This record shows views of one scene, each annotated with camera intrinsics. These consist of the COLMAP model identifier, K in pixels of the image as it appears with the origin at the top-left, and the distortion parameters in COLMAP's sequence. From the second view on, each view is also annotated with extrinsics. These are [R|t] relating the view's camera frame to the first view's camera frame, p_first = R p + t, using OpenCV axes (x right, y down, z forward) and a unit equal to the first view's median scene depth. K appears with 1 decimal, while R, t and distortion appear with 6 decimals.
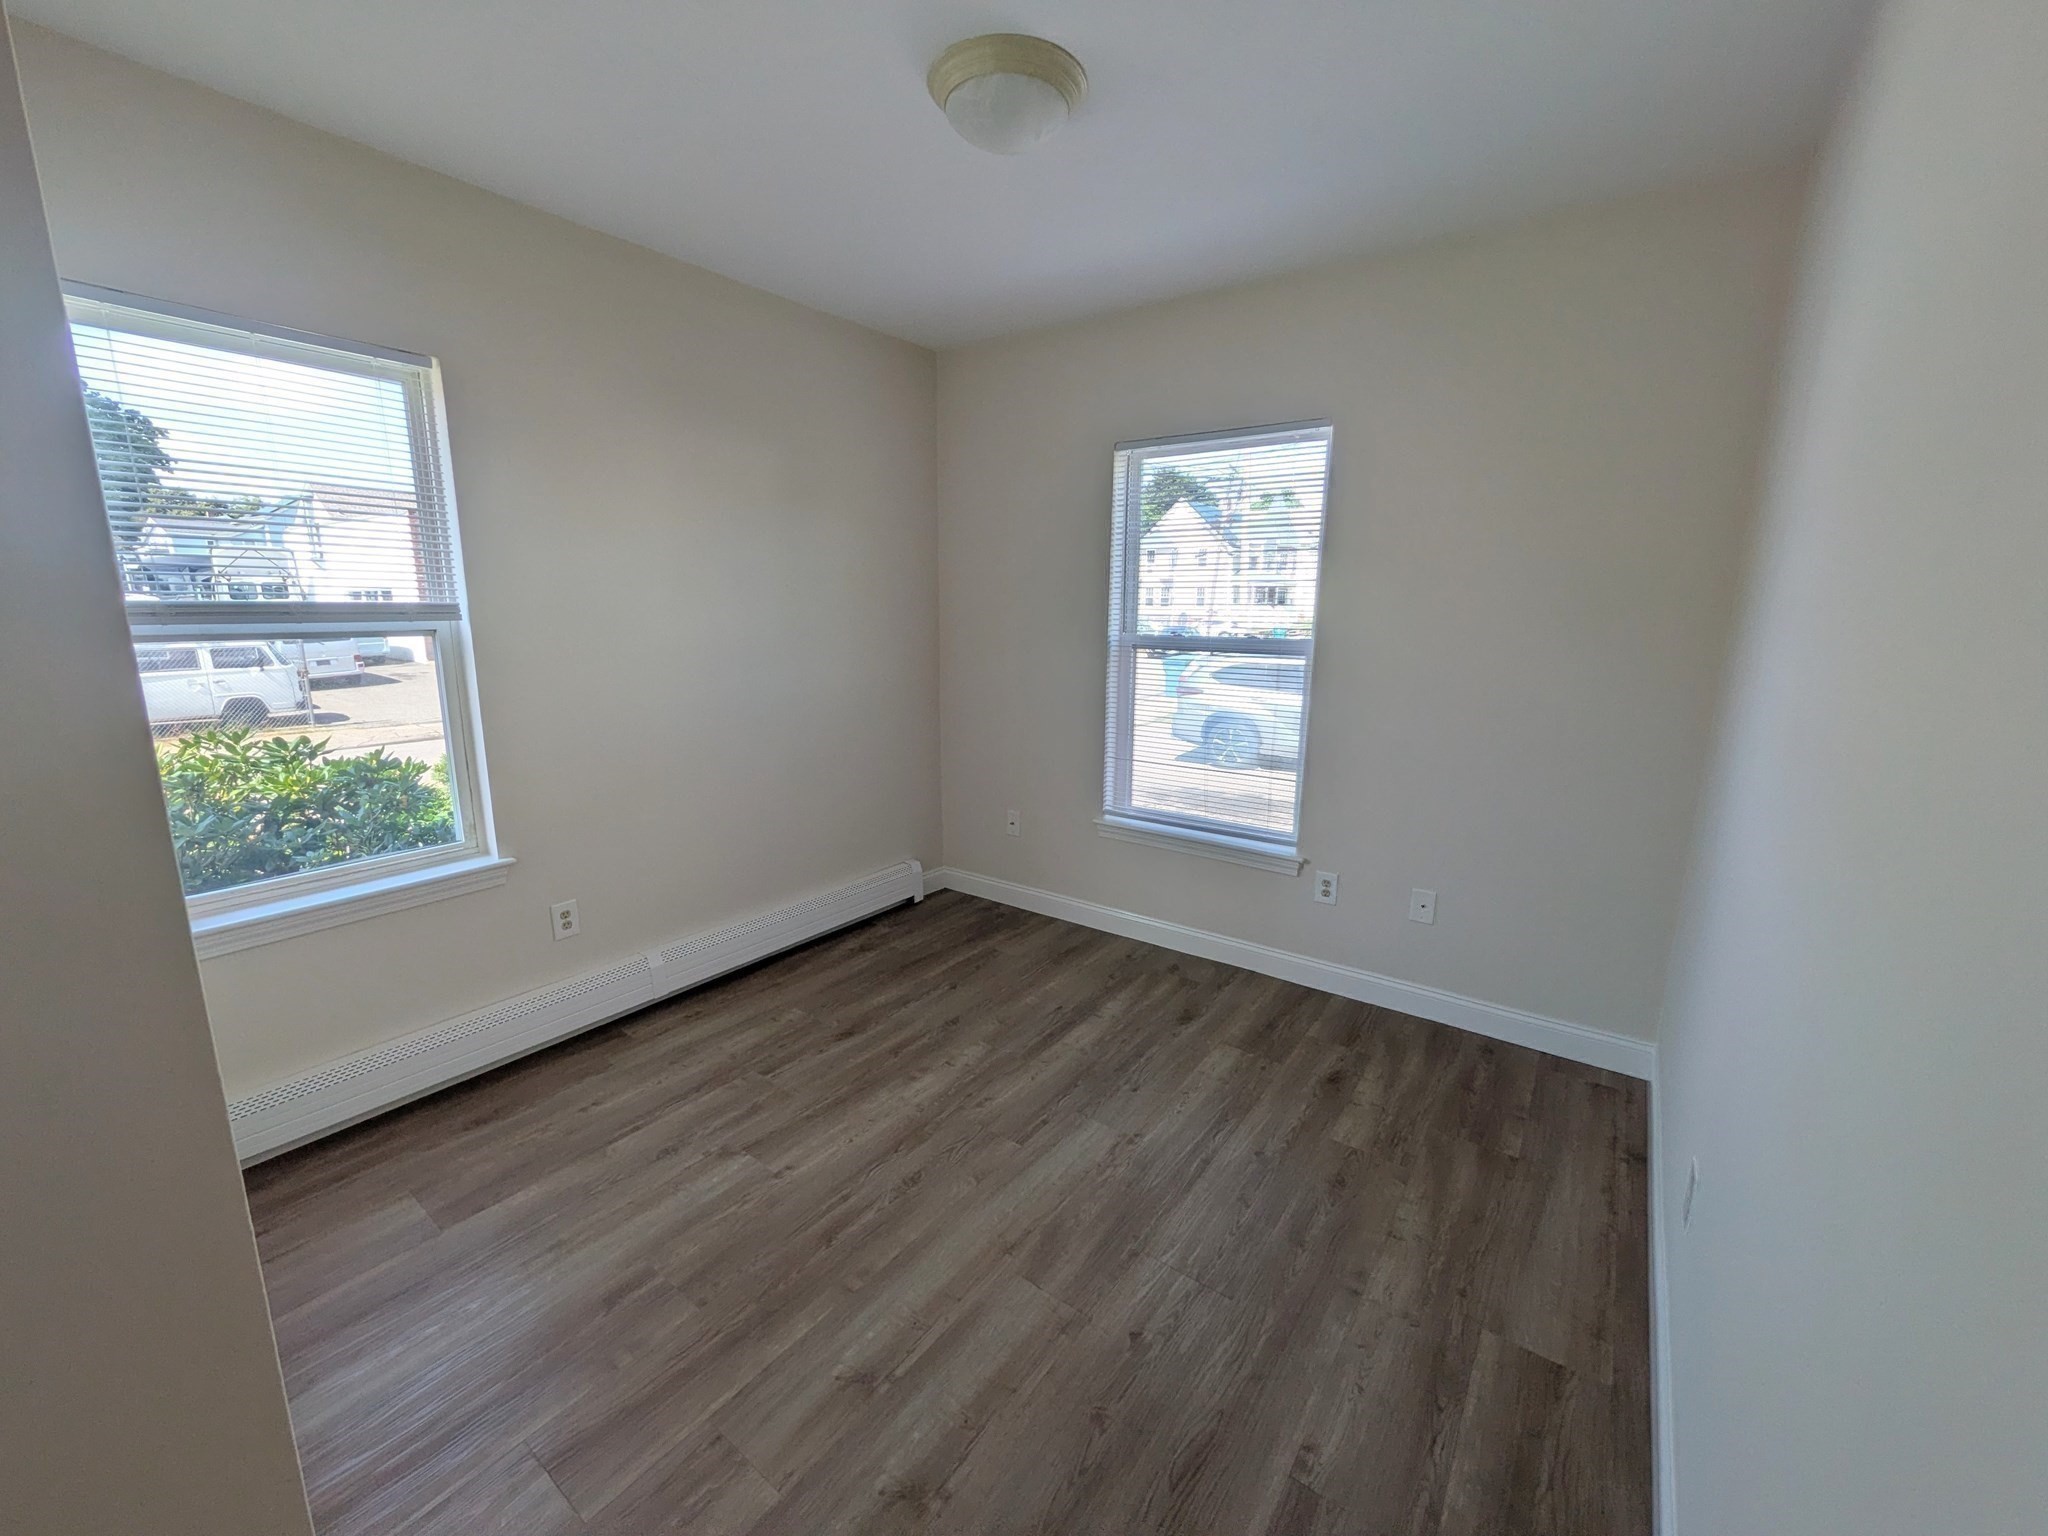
lens RADIAL K [[809.7, 0, 1025.9], [0, 809.7, 763.9], [0, 0, 1]] dist [-0.006290, 0.000265]
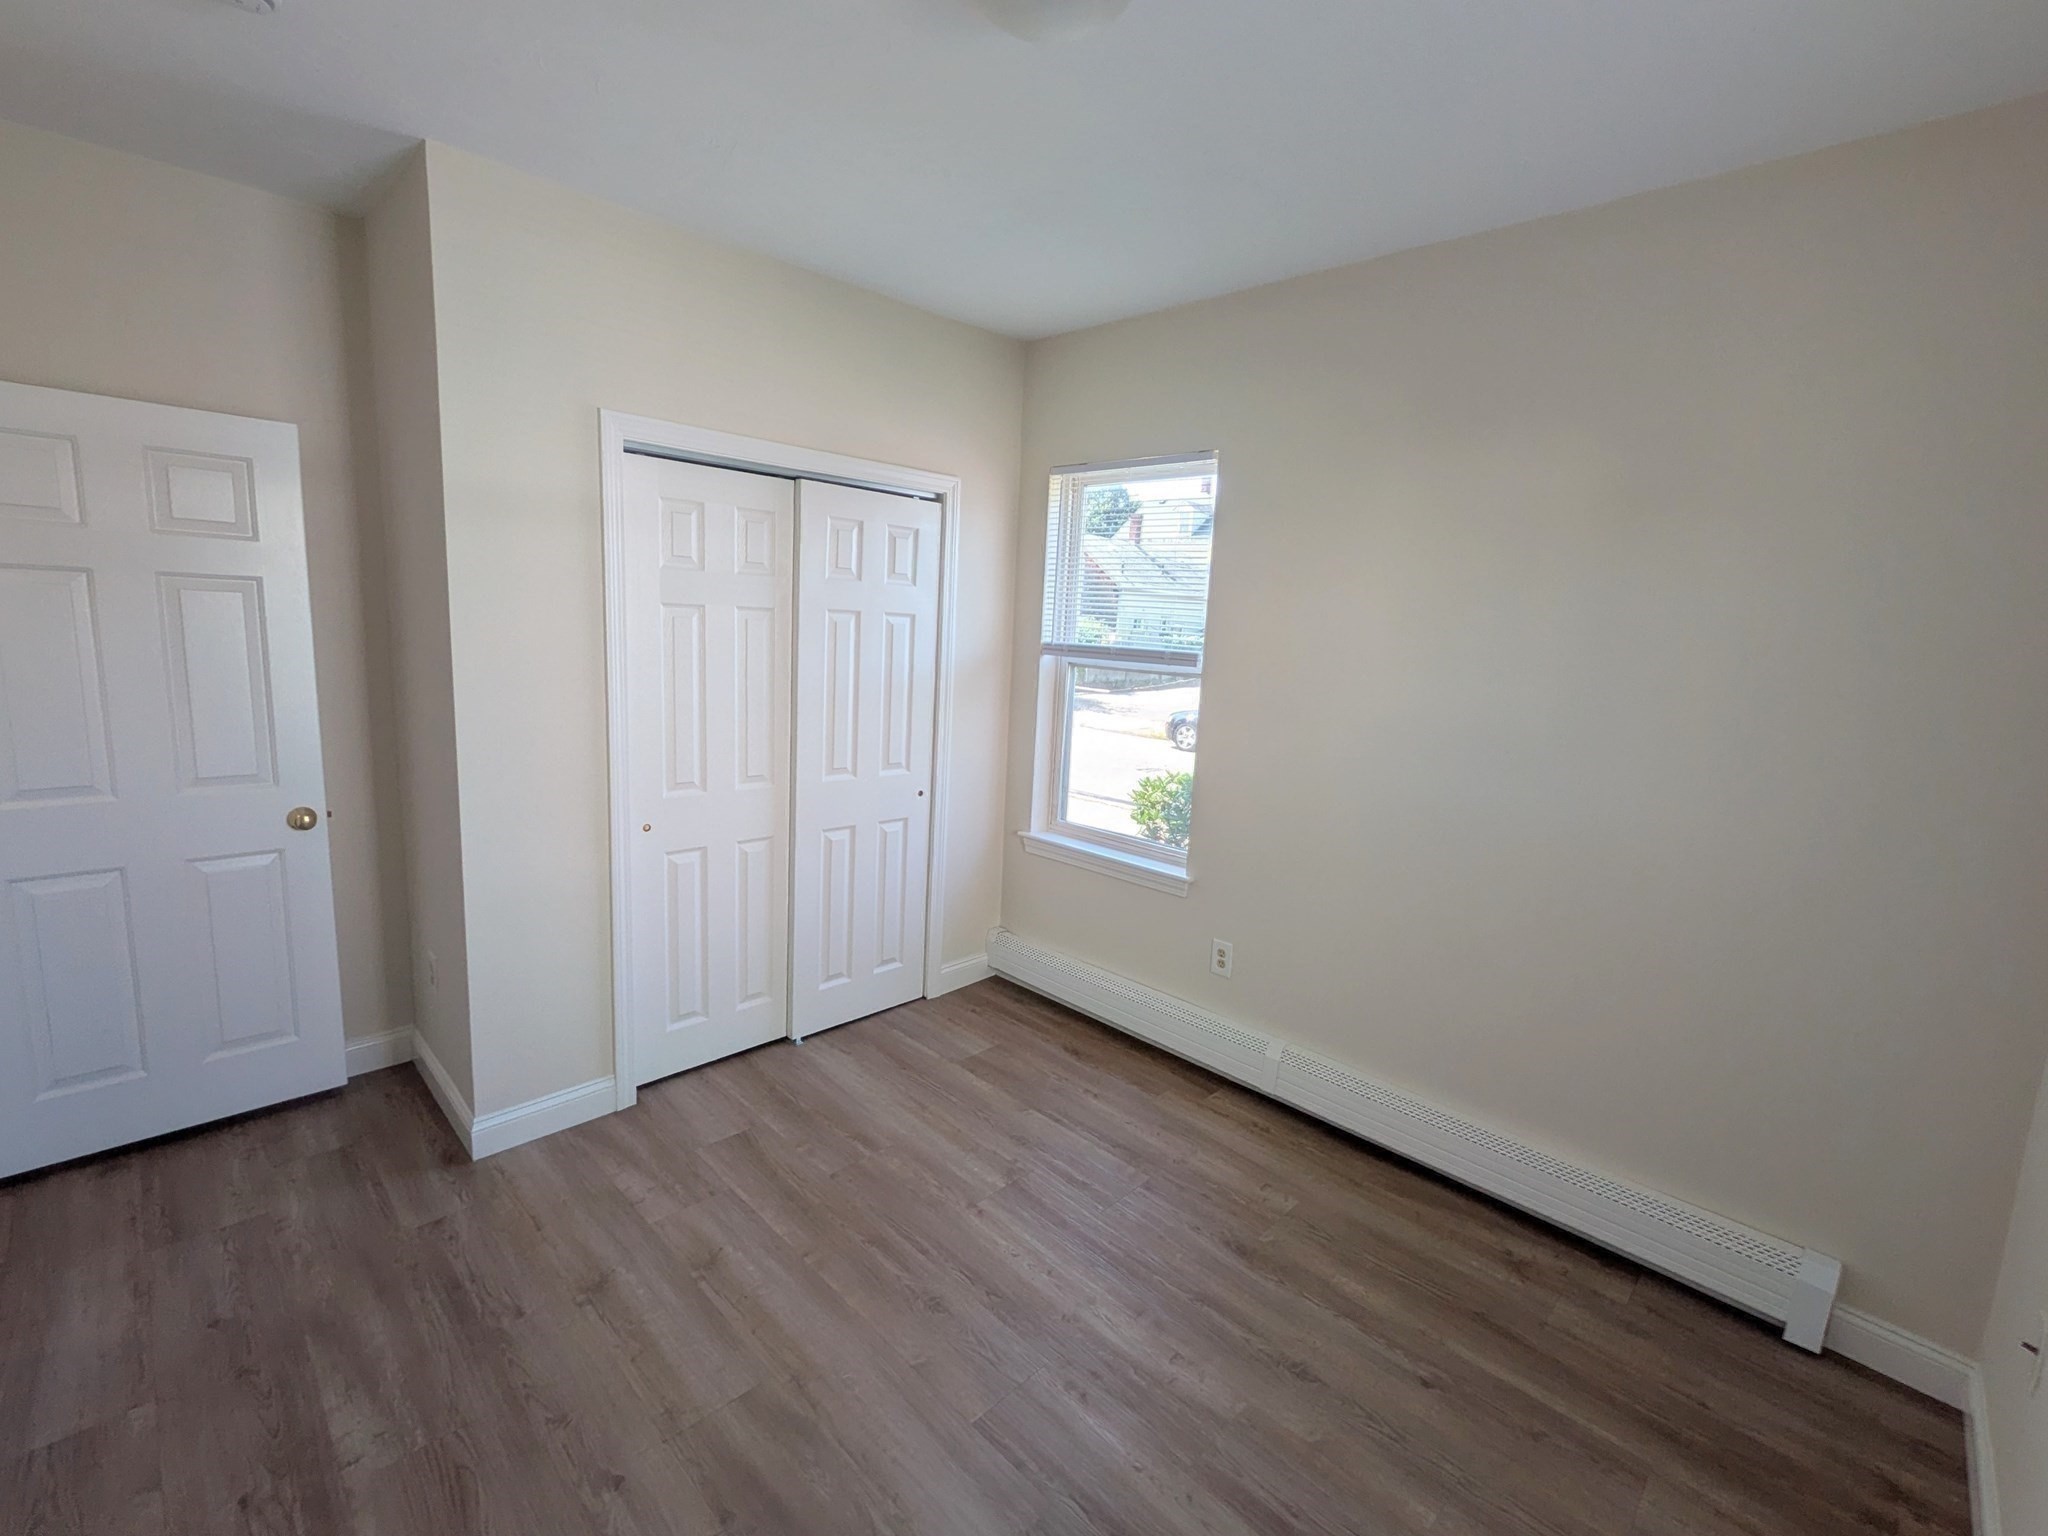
lens RADIAL K [[896.9, 0, 1021.6], [0, 896.9, 751.3], [0, 0, 1]] dist [0.001749, -0.000915]
pose [[-0.141052, 0.133123, -0.981011, 0.685116], [-0.242647, 0.956045, 0.164624, -0.229929], [0.959806, 0.261260, -0.102550, 0.979232]]
